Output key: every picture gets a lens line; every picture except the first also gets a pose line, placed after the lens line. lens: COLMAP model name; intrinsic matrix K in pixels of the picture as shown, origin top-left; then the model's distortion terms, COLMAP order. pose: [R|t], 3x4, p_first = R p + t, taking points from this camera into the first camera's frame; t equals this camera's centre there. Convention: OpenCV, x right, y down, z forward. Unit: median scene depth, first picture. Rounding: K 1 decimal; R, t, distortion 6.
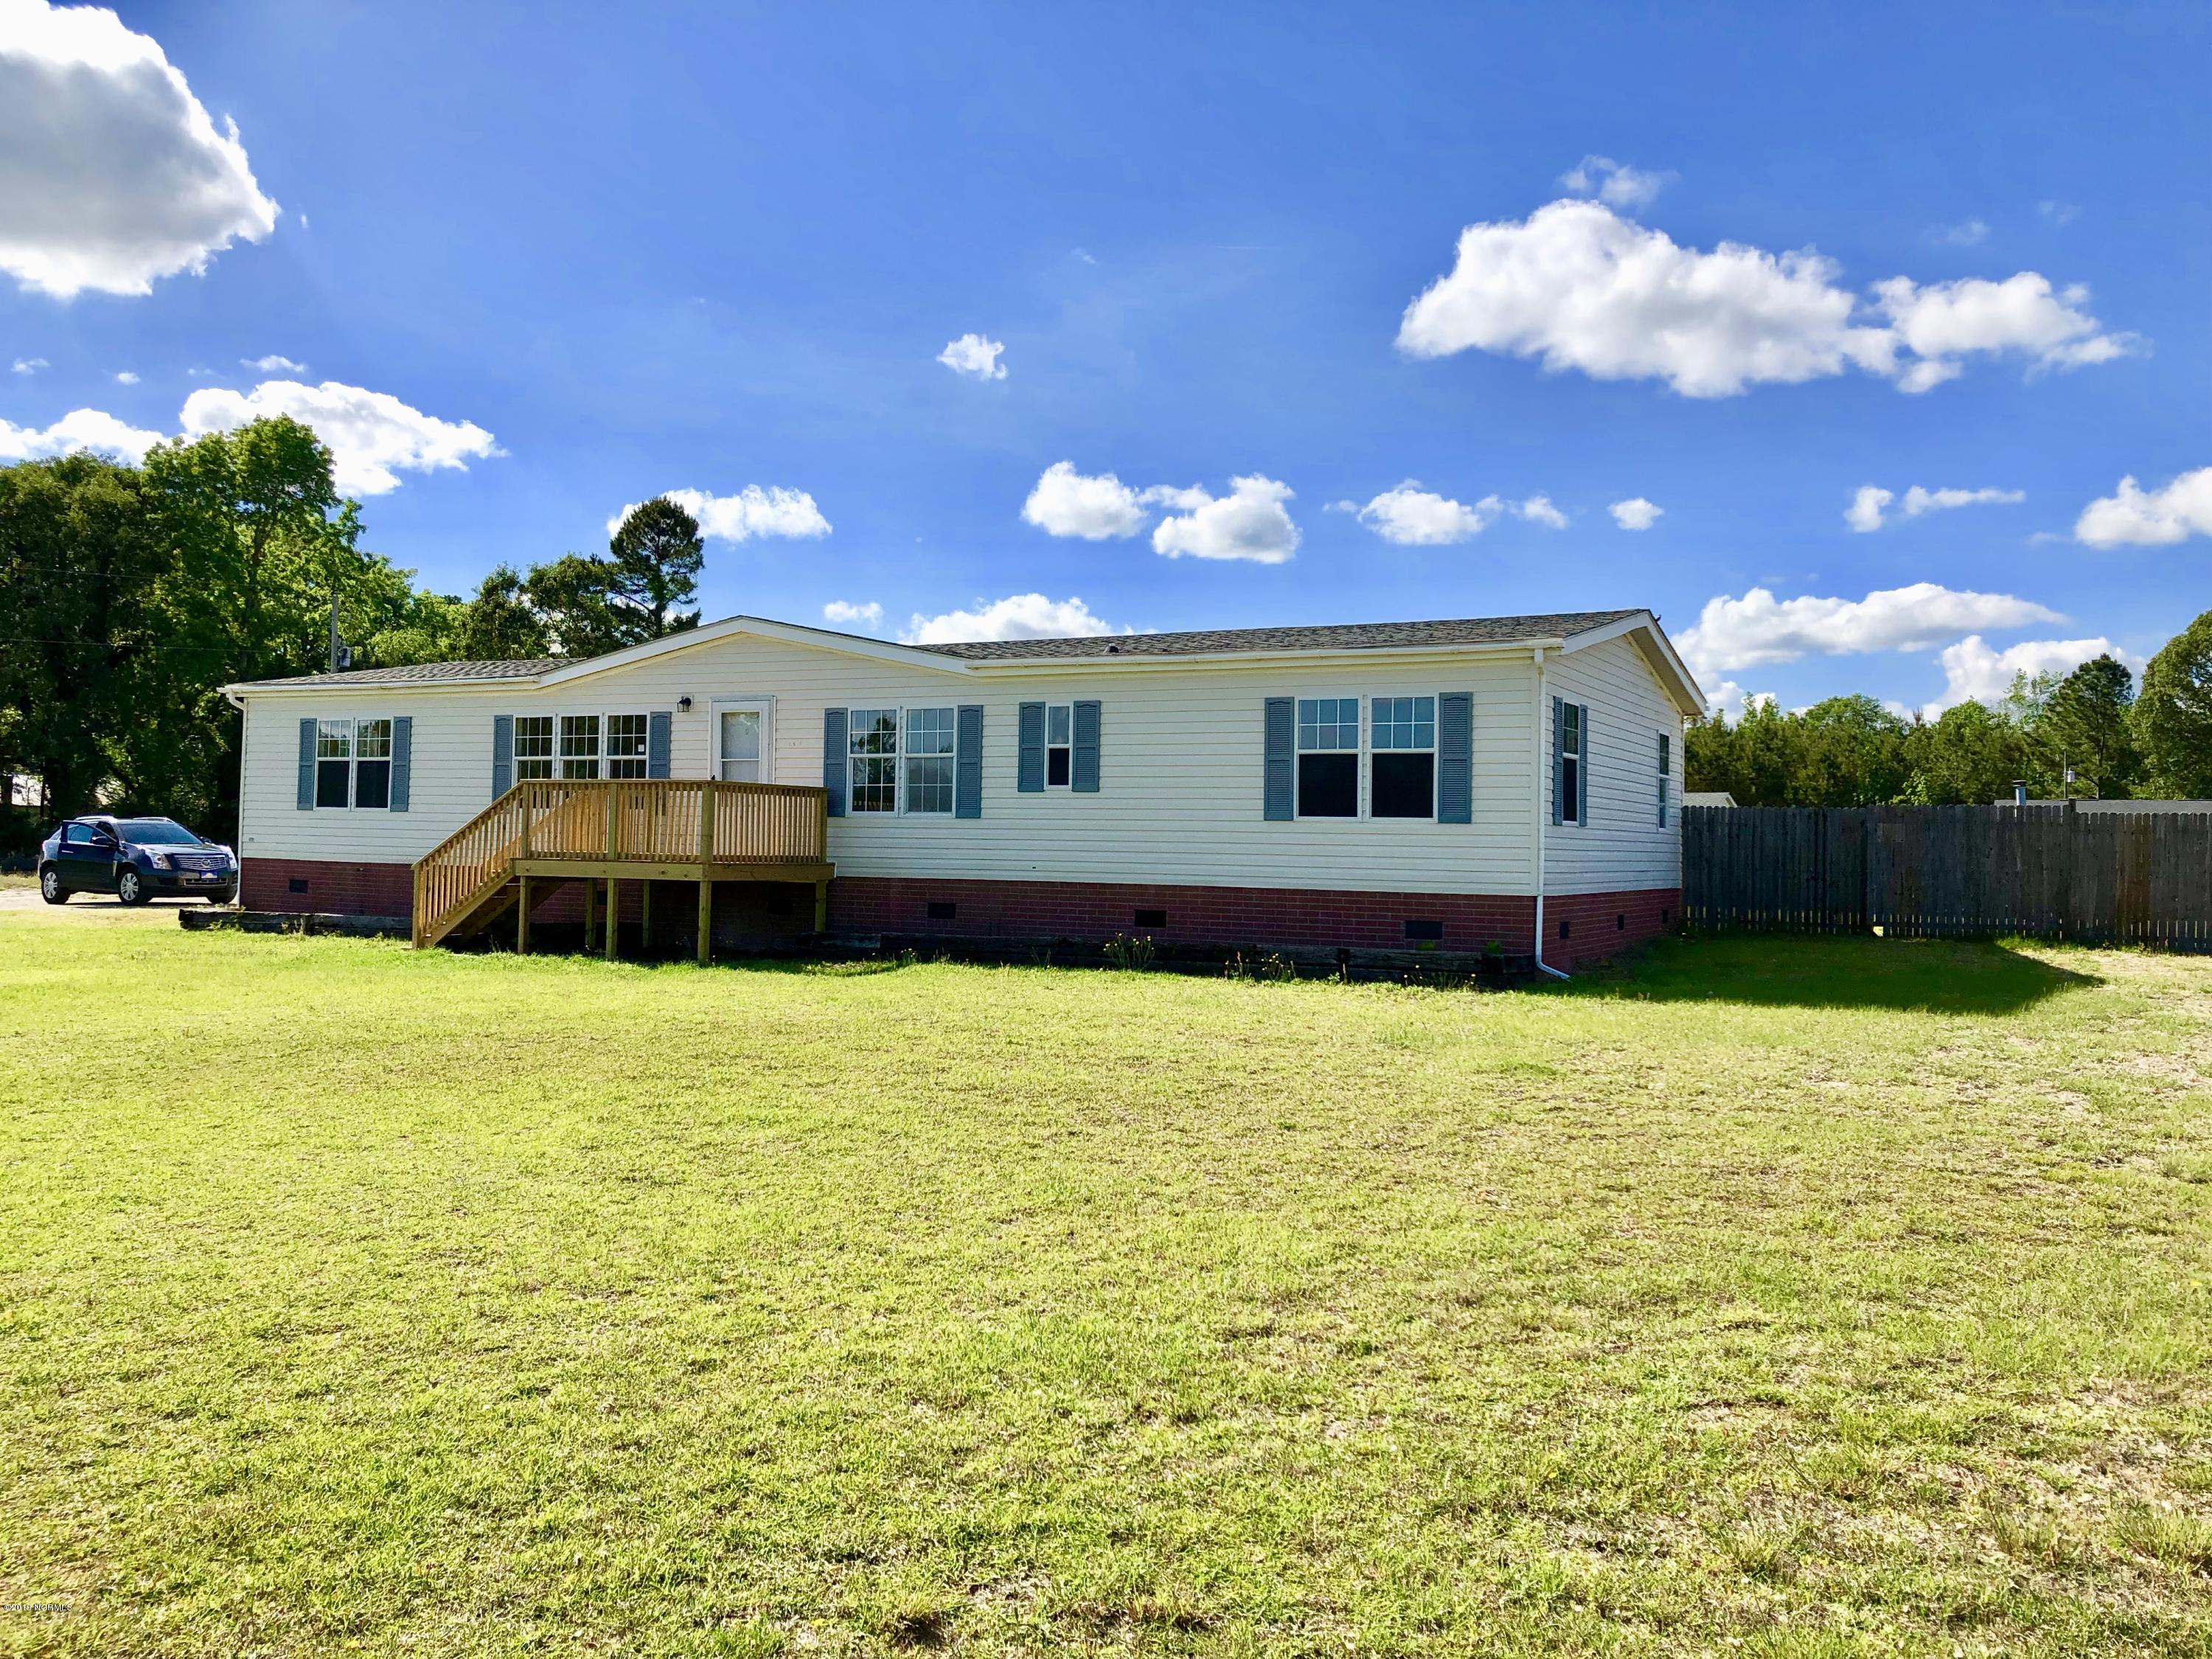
lens RADIAL K [[1837.6, 0, 1106.0], [0, 1837.6, 829.5], [0, 0, 1]] dist [0.060346, -0.005179]
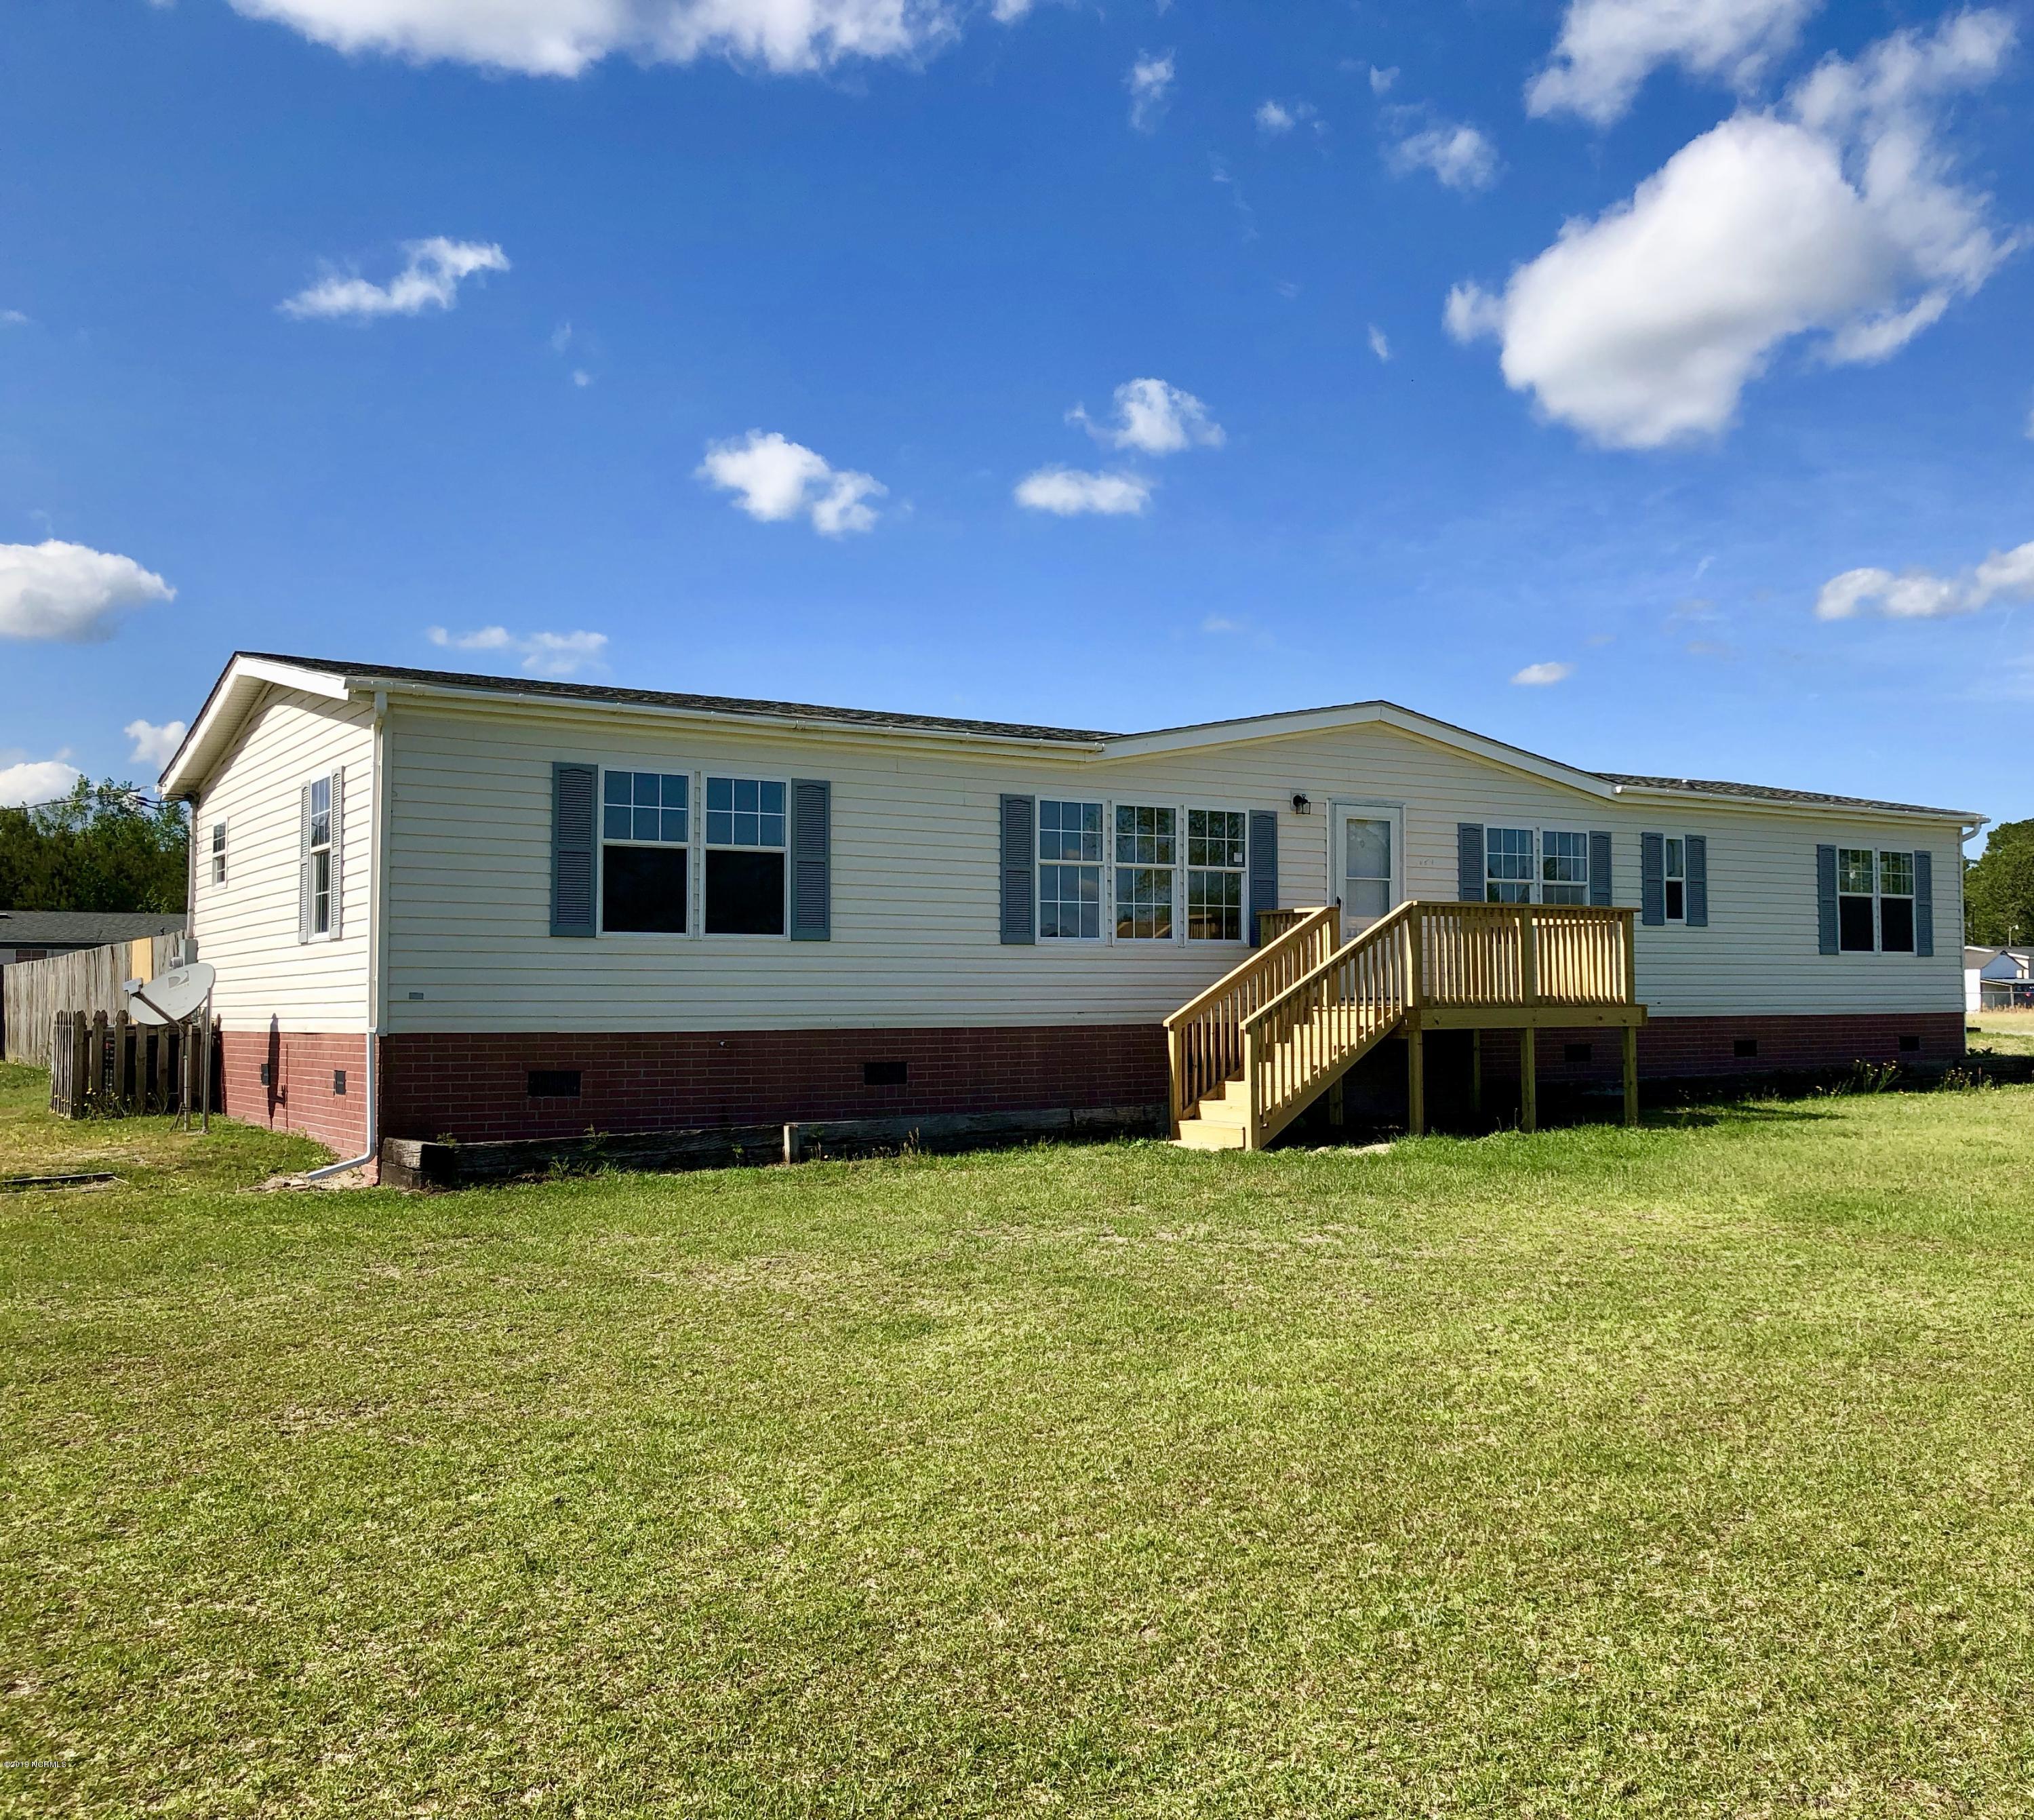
lens RADIAL K [[3034.0, 0, 1016.9], [0, 3034.0, 938.8], [0, 0, 1]] dist [0.377645, -0.011922]
pose [[0.270967, -0.004584, 0.962578, -1.409930], [-0.005567, 0.999964, 0.006329, -0.017866], [-0.962573, -0.007074, 0.270932, 0.728108]]
